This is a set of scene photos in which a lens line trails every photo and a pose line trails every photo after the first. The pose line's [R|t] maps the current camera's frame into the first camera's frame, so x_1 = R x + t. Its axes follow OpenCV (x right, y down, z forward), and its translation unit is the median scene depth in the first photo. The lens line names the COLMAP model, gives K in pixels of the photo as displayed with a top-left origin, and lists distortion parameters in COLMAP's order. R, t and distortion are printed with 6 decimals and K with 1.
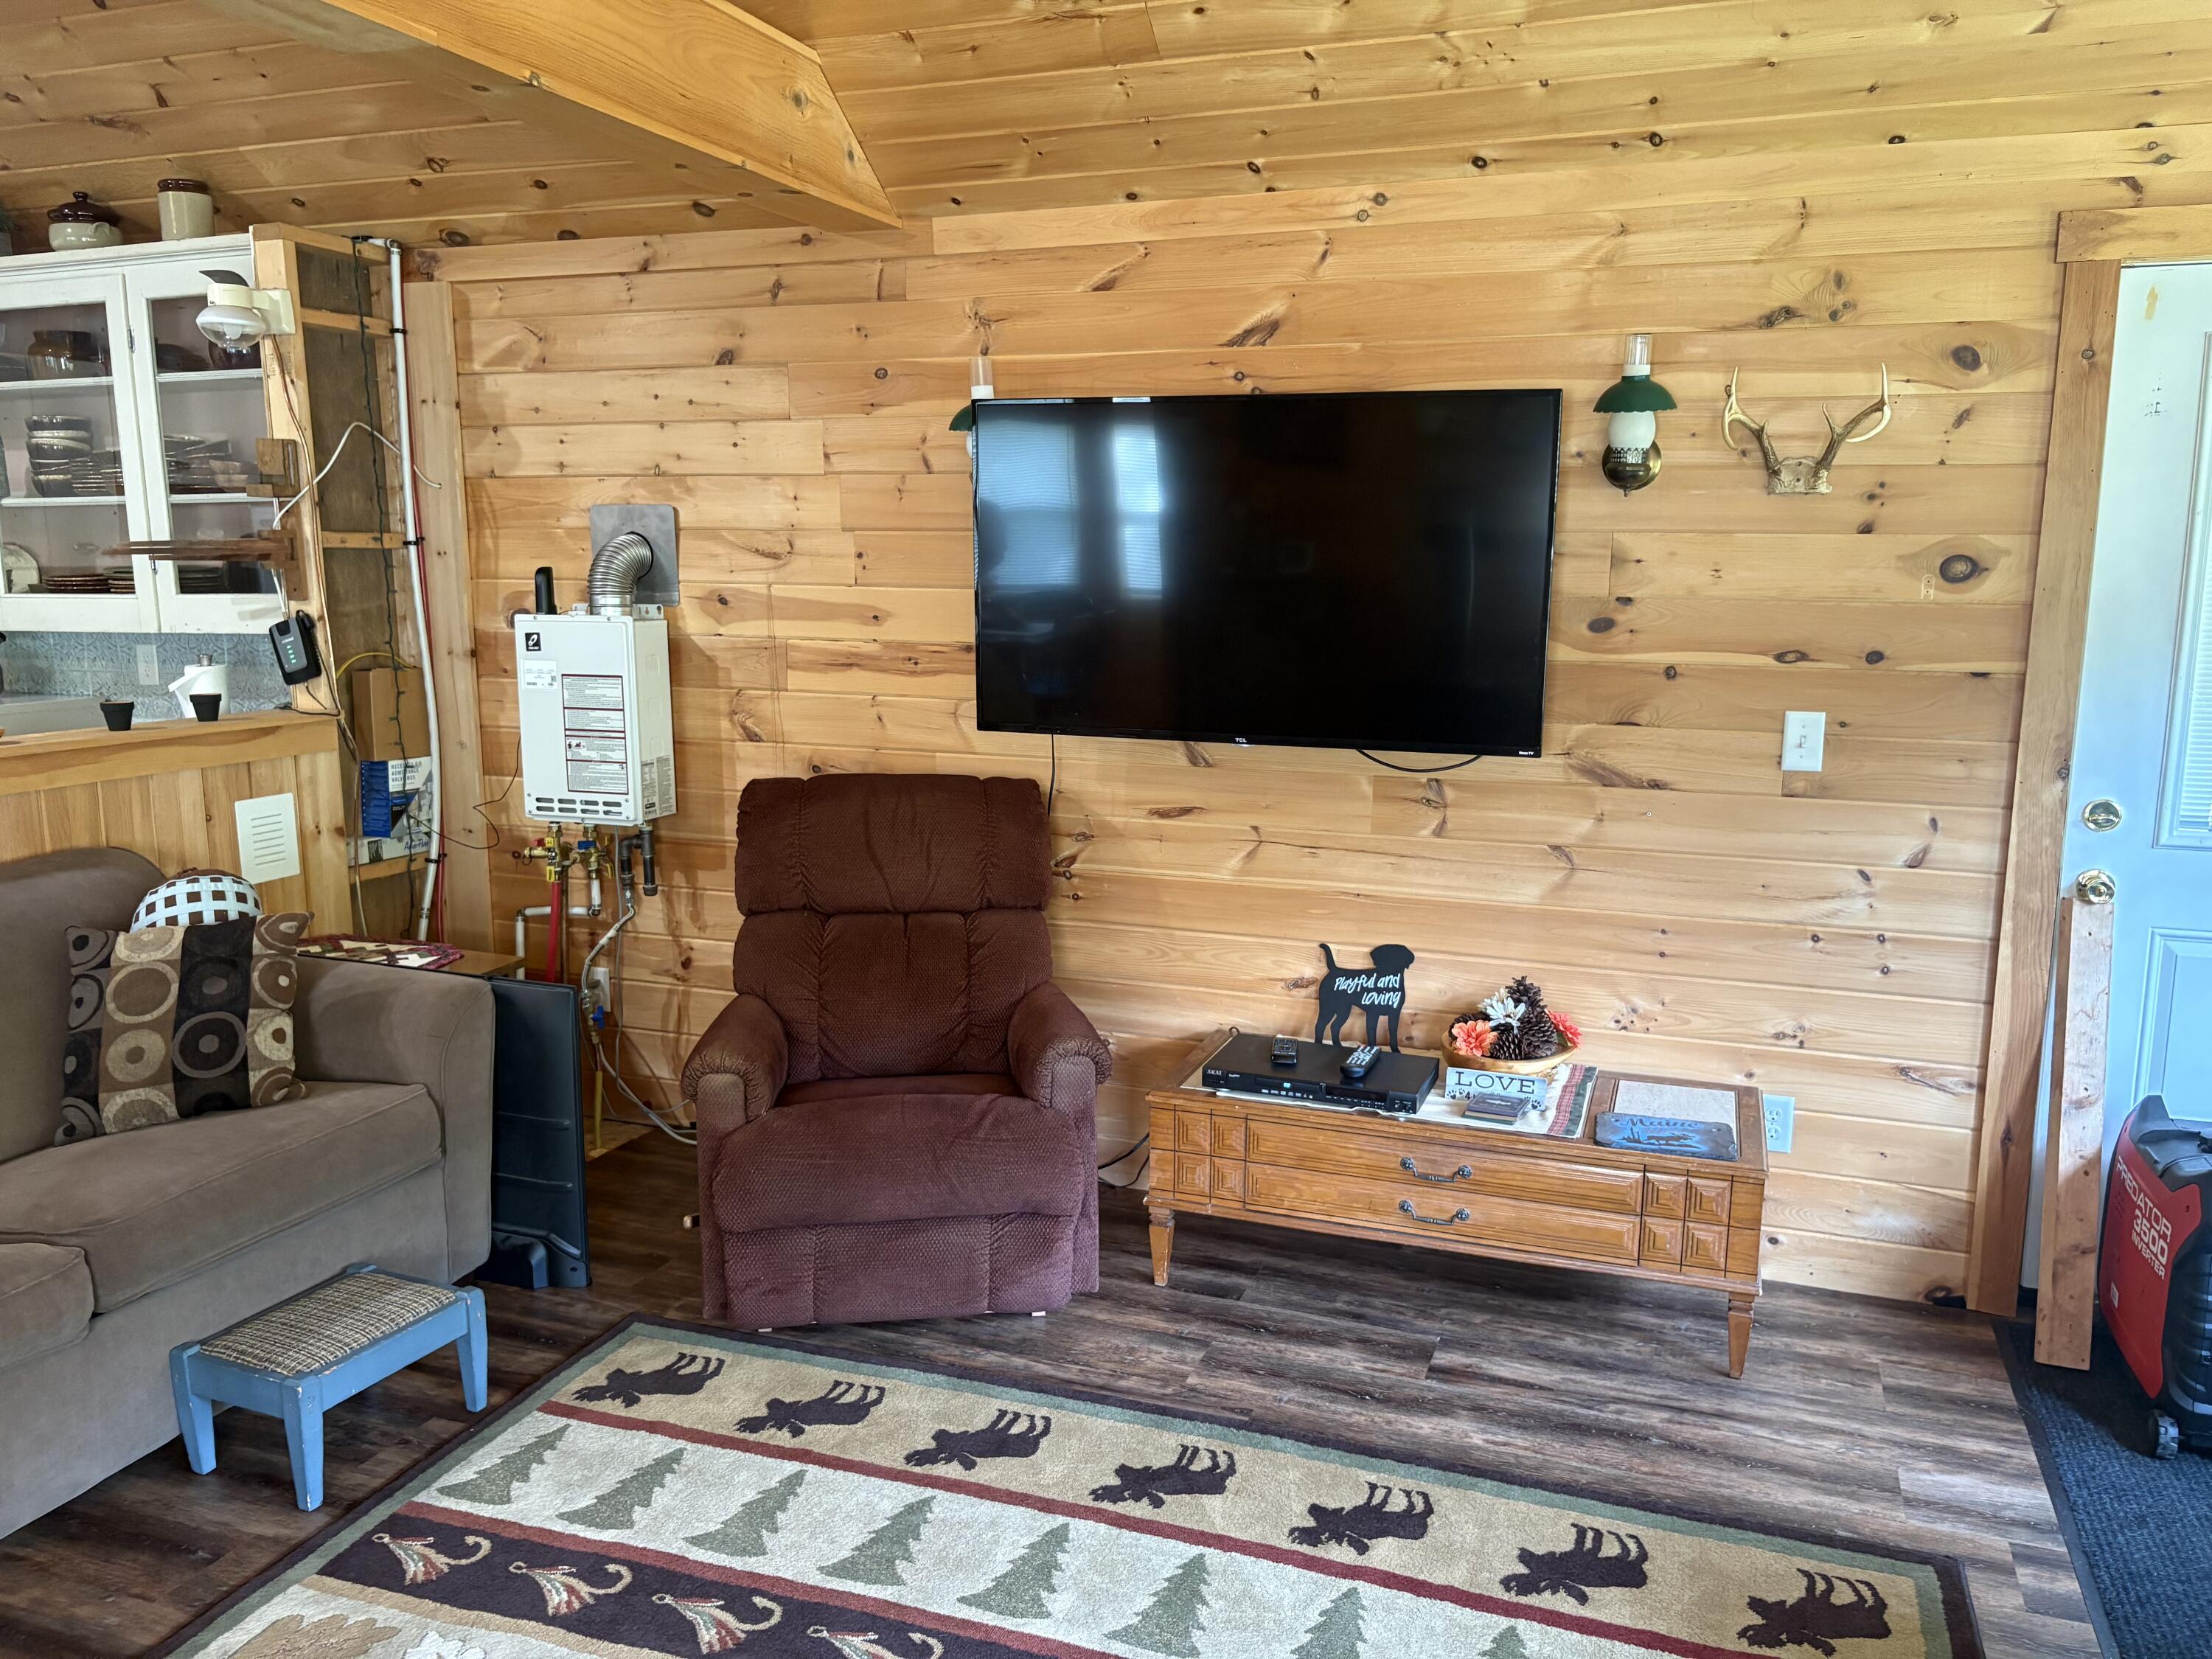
lens RADIAL K [[1675.5, 0, 1106.0], [0, 1675.5, 829.5], [0, 0, 1]] dist [0.038818, -0.040335]
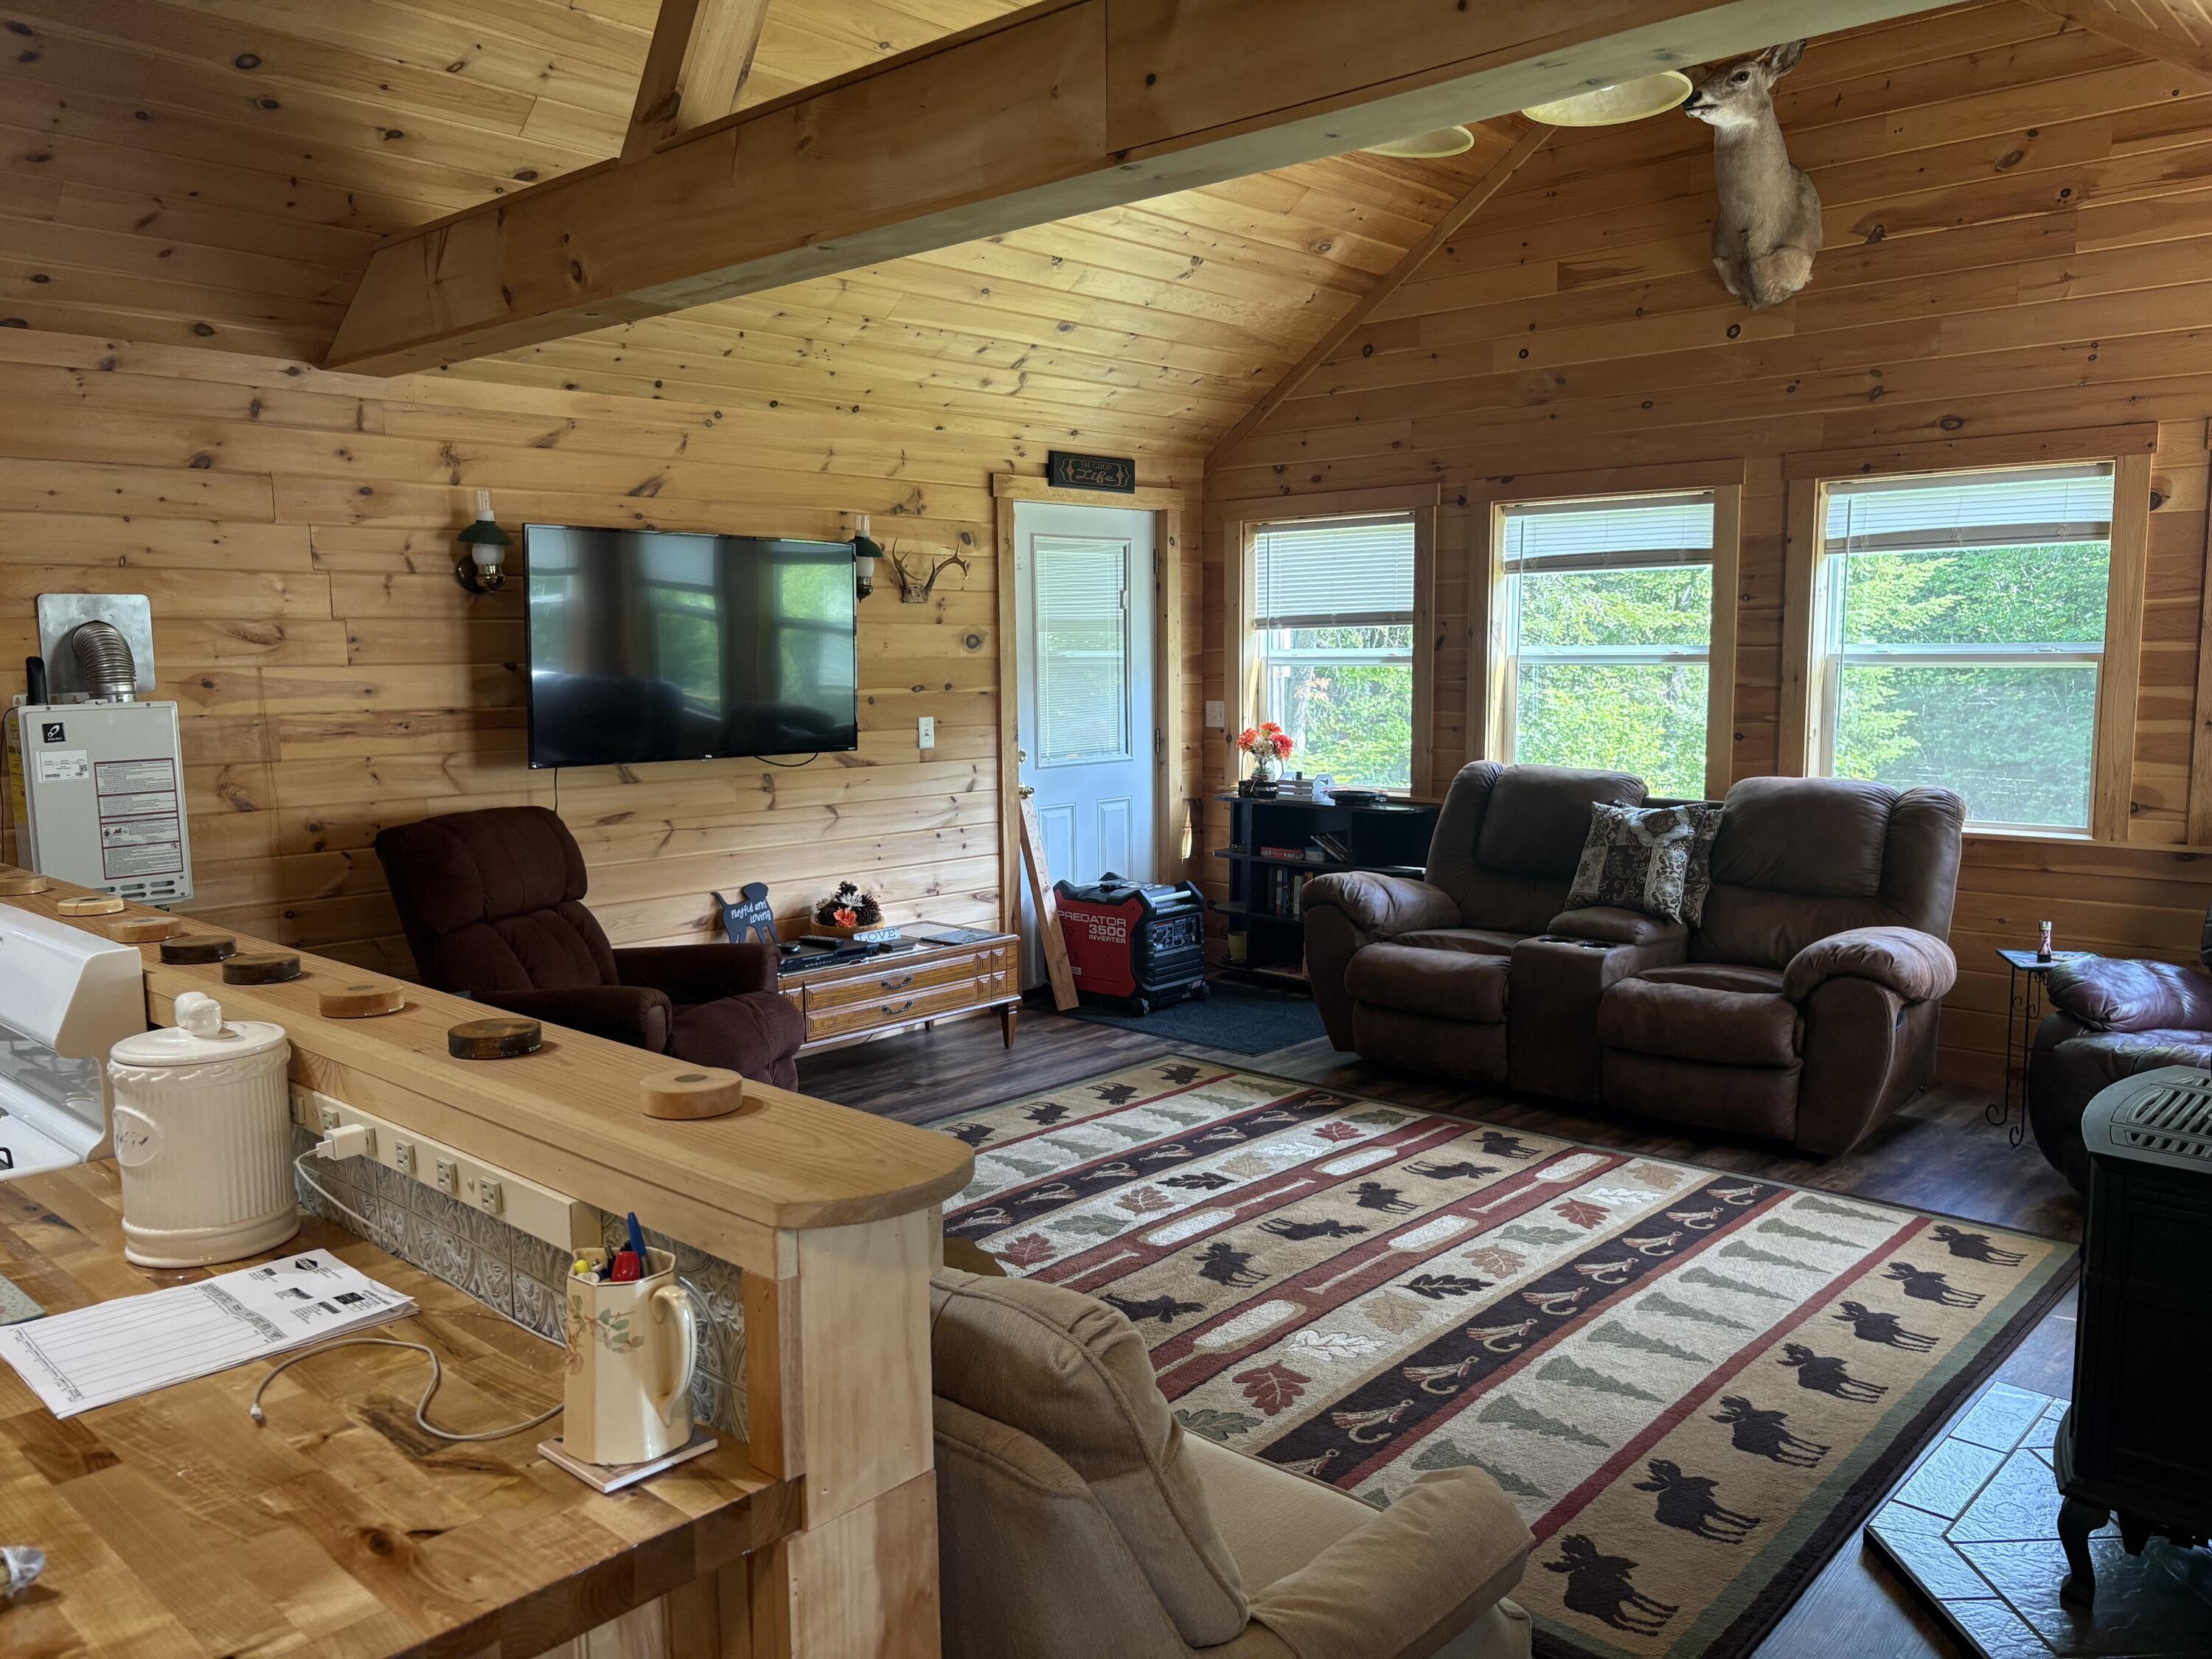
lens RADIAL K [[1633.2, 0, 1110.4], [0, 1633.2, 867.6], [0, 0, 1]] dist [-0.003155, -0.006218]
pose [[0.392802, -0.135600, 0.909571, -1.001500], [0.157372, 0.984391, 0.078792, -0.012503], [-0.906058, 0.112191, 0.408011, 0.066308]]
